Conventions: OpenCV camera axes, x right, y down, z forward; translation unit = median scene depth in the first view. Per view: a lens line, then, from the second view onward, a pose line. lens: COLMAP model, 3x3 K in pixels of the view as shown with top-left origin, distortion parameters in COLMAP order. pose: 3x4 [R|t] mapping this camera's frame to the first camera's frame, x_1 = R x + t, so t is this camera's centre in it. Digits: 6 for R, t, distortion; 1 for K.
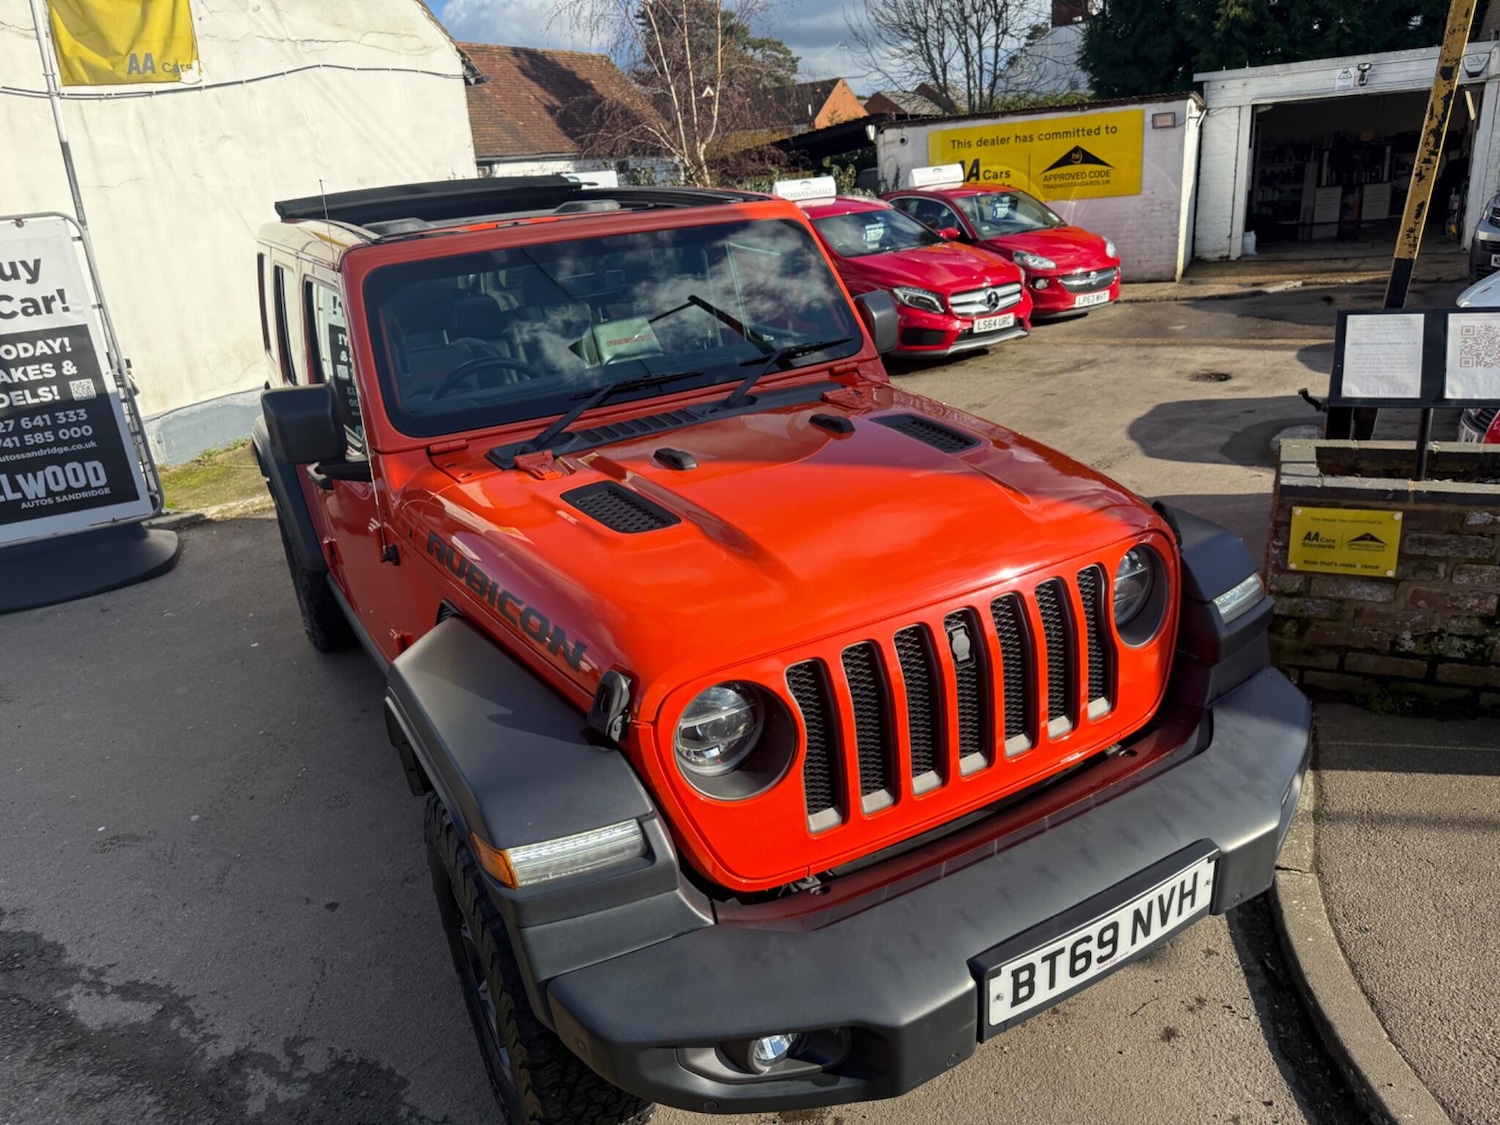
lens RADIAL K [[1056.9, 0, 756.3], [0, 1056.9, 556.7], [0, 0, 1]] dist [0.031294, -0.034244]
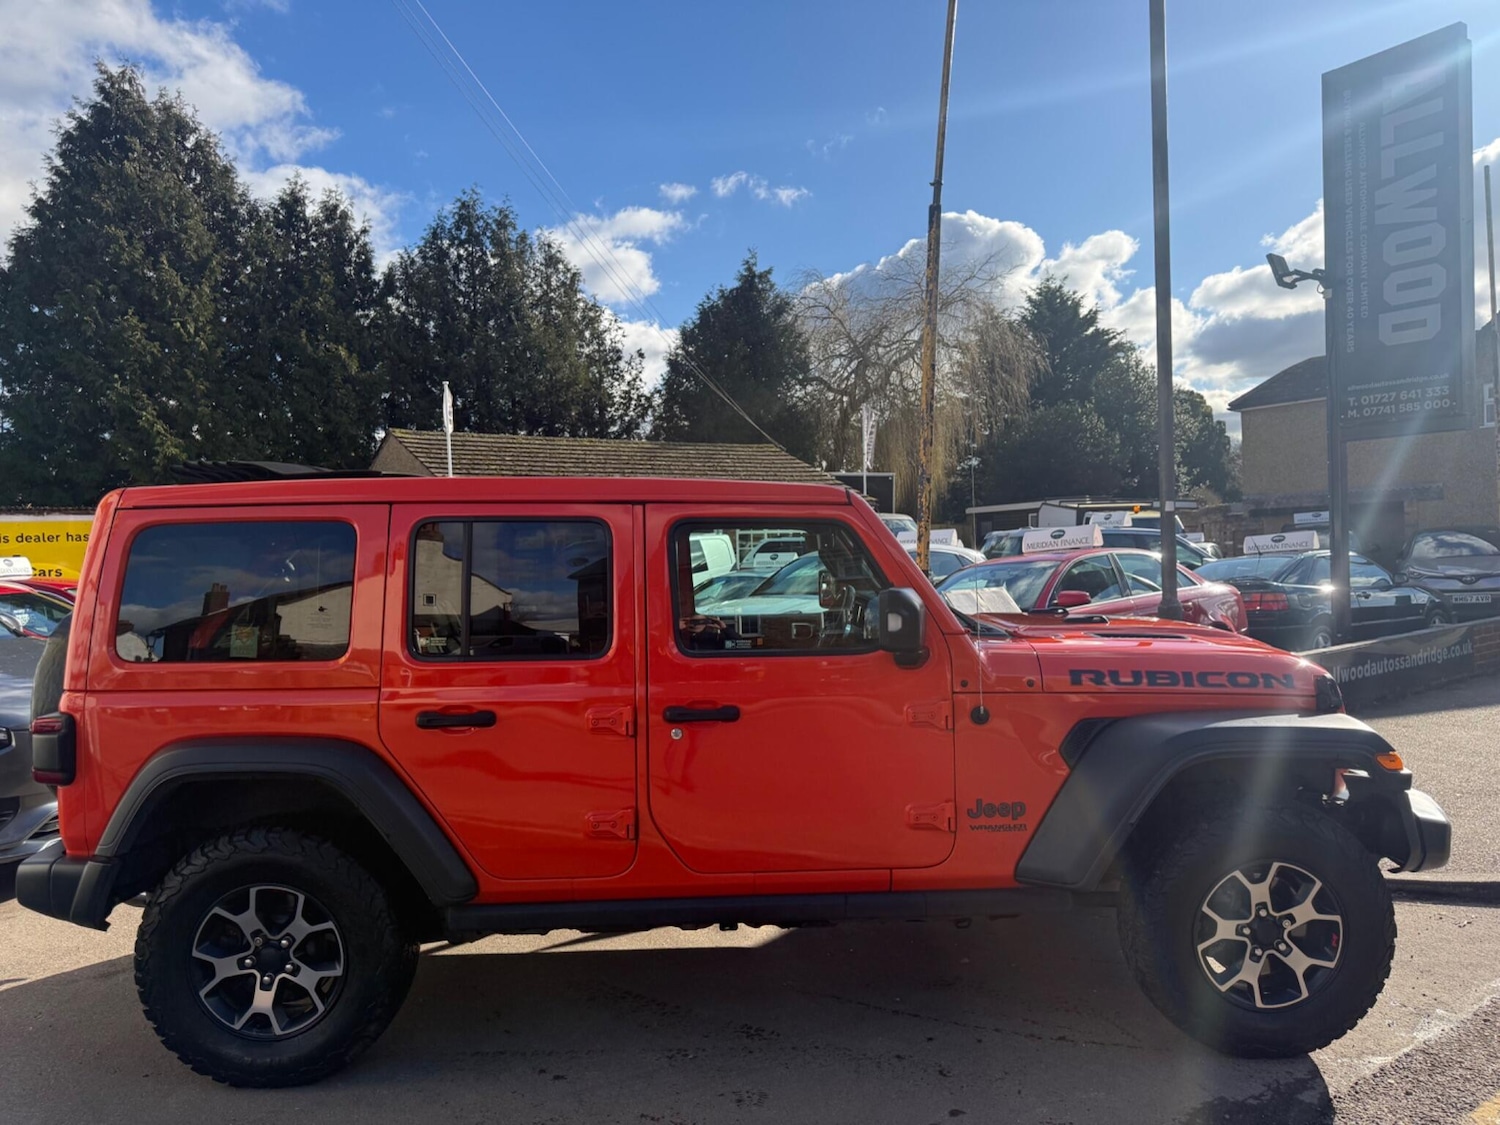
lens RADIAL K [[1056.9, 0, 742.7], [0, 1056.9, 567.7], [0, 0, 1]] dist [0.031294, -0.034244]
pose [[0.466209, 0.054855, 0.882972, -0.494951], [0.293734, 0.931857, -0.212984, 0.005706], [-0.834488, 0.358654, 0.418327, 0.209608]]
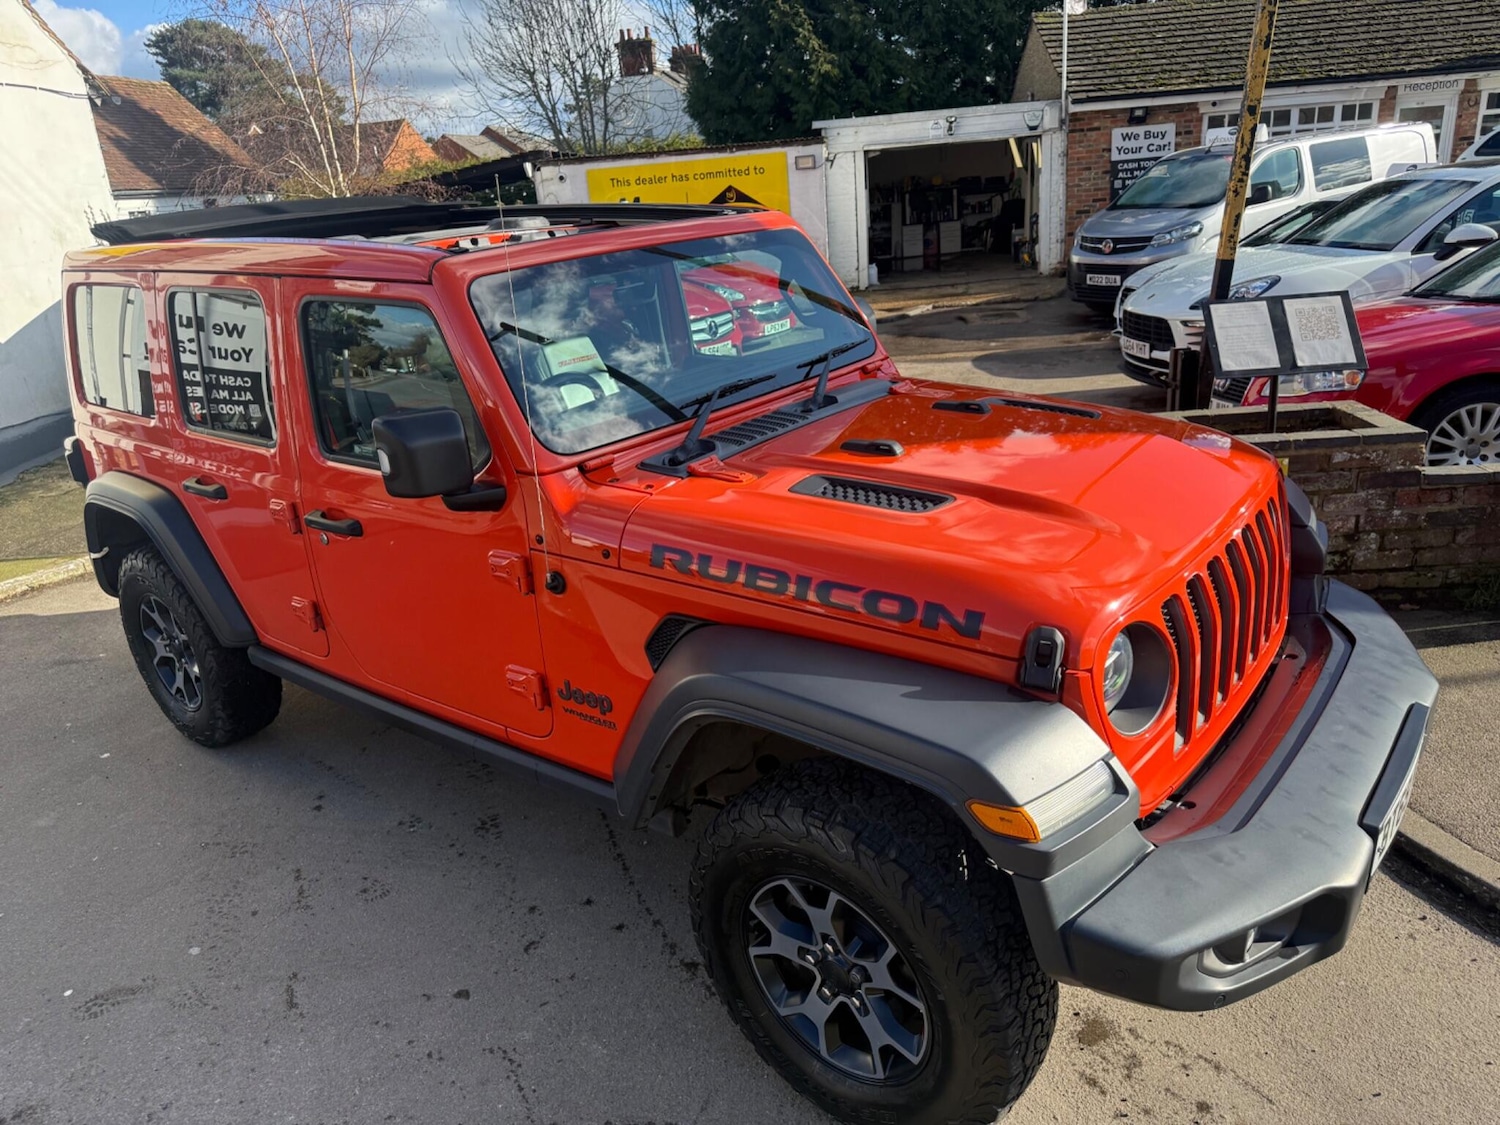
lens RADIAL K [[1056.9, 0, 752.3], [0, 1056.9, 569.5], [0, 0, 1]] dist [0.031294, -0.034244]
pose [[0.927978, -0.119588, 0.352924, -0.160884], [0.129035, 0.991635, -0.003270, 0.003842], [-0.349581, 0.048574, 0.935646, 0.024205]]
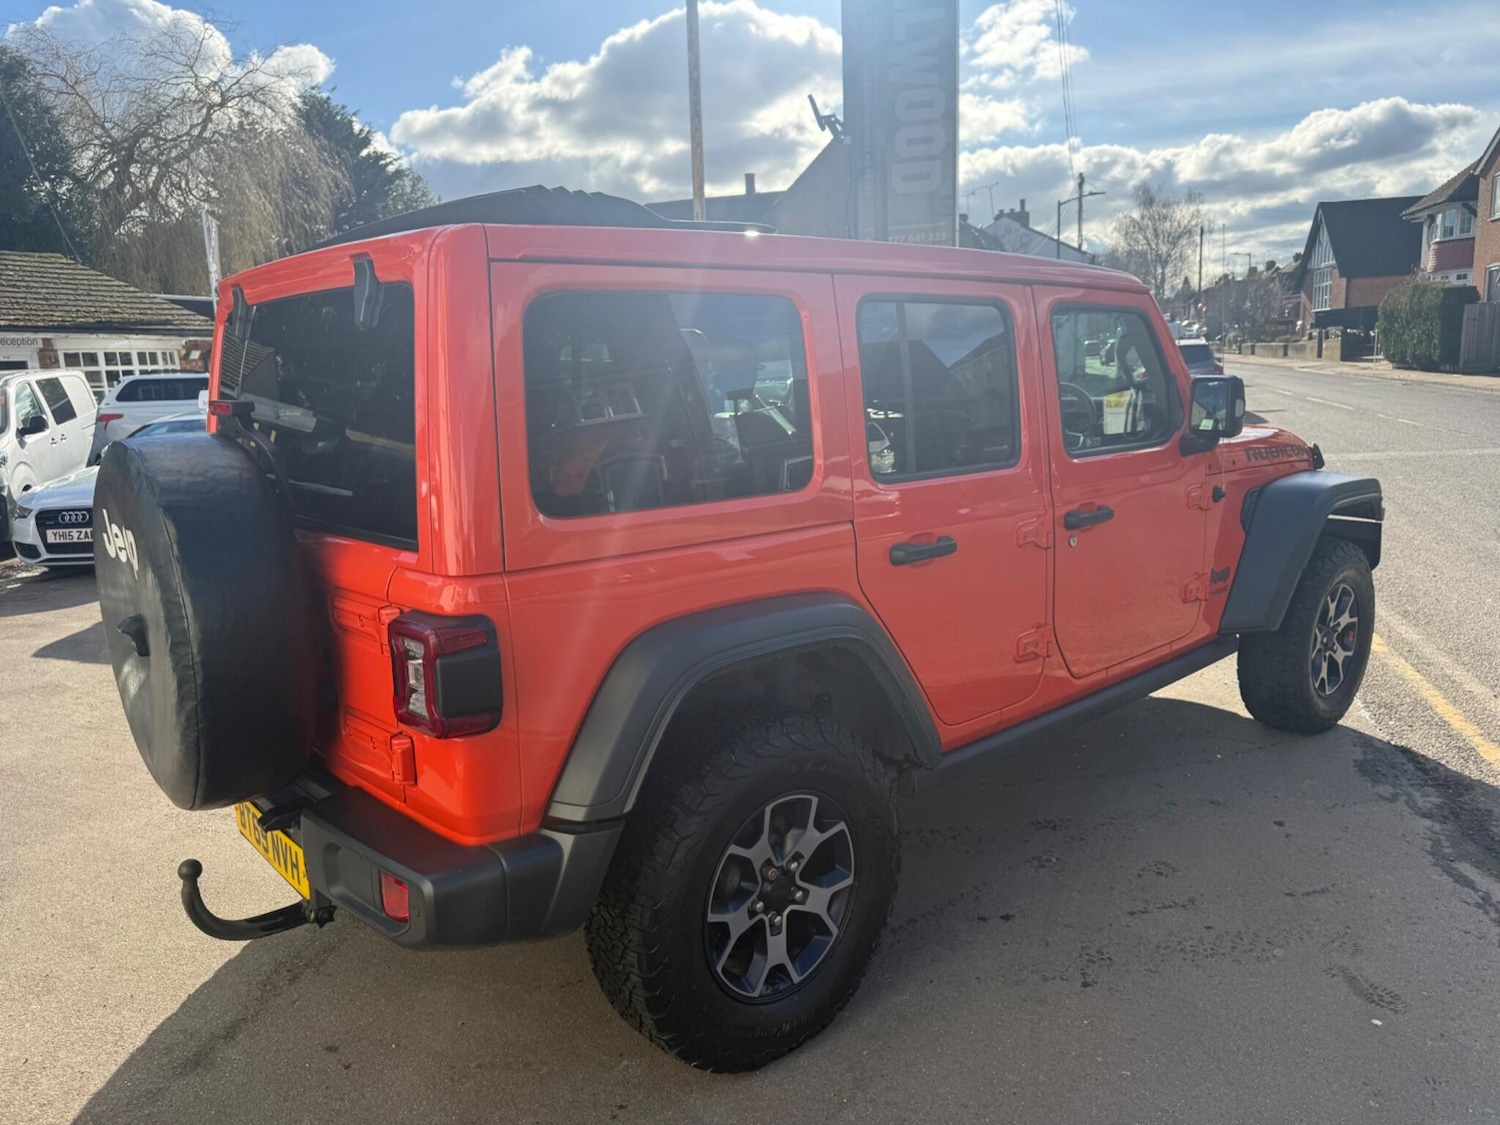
lens RADIAL K [[1056.9, 0, 751.6], [0, 1056.9, 581.7], [0, 0, 1]] dist [0.031294, -0.034244]
pose [[-0.205175, -0.104901, 0.973087, -0.492539], [0.391182, 0.902583, 0.179781, -0.119139], [-0.897151, 0.417540, -0.144152, 0.564713]]
